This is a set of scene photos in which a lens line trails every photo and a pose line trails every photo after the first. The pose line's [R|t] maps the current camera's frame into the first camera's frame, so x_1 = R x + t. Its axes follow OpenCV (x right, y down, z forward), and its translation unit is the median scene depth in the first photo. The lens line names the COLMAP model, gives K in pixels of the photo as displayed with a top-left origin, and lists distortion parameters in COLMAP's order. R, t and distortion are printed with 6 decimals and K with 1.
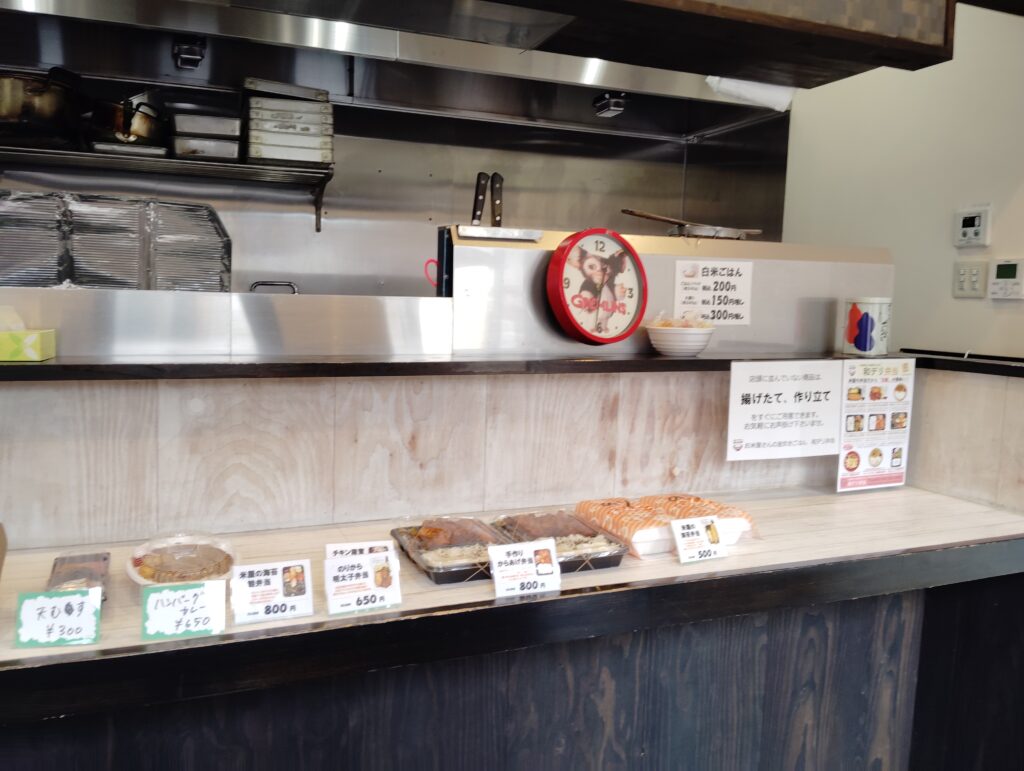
lens RADIAL K [[854.8, 0, 512.0], [0, 854.8, 385.5], [0, 0, 1]] dist [0.042685, -0.117304]
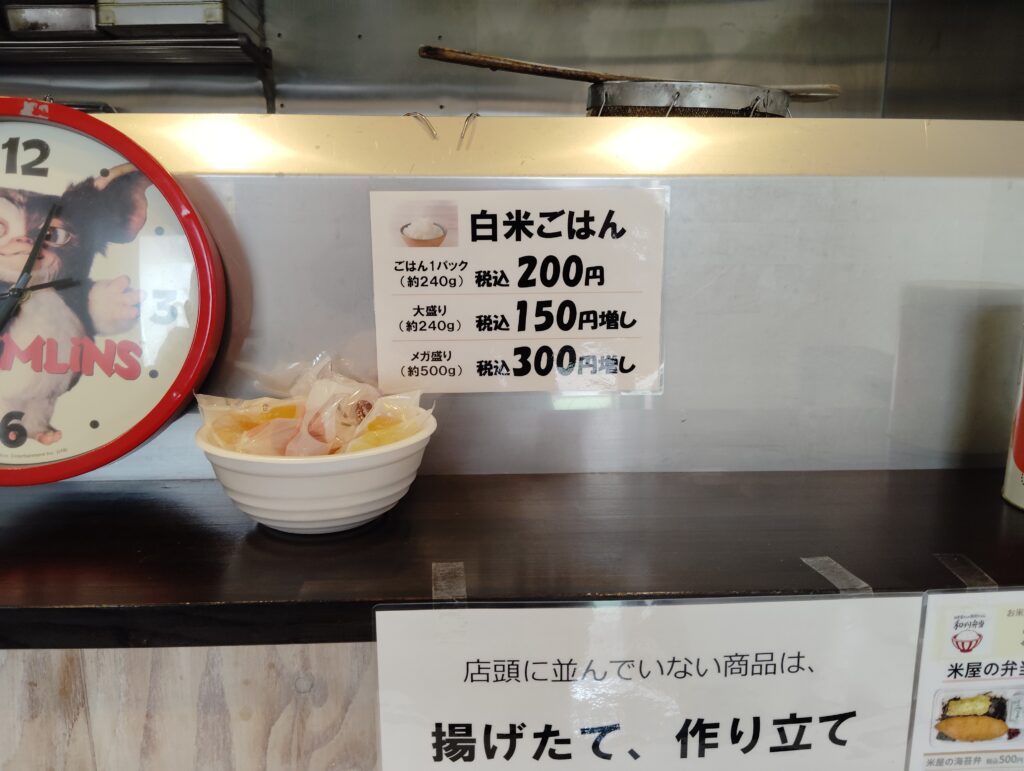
lens RADIAL K [[854.8, 0, 512.0], [0, 854.8, 385.5], [0, 0, 1]] dist [0.042685, -0.117304]
pose [[0.943322, 0.053803, -0.327488, 0.344516], [-0.016987, 0.993305, 0.114262, -0.112977], [0.331443, -0.102223, 0.937921, 0.722218]]
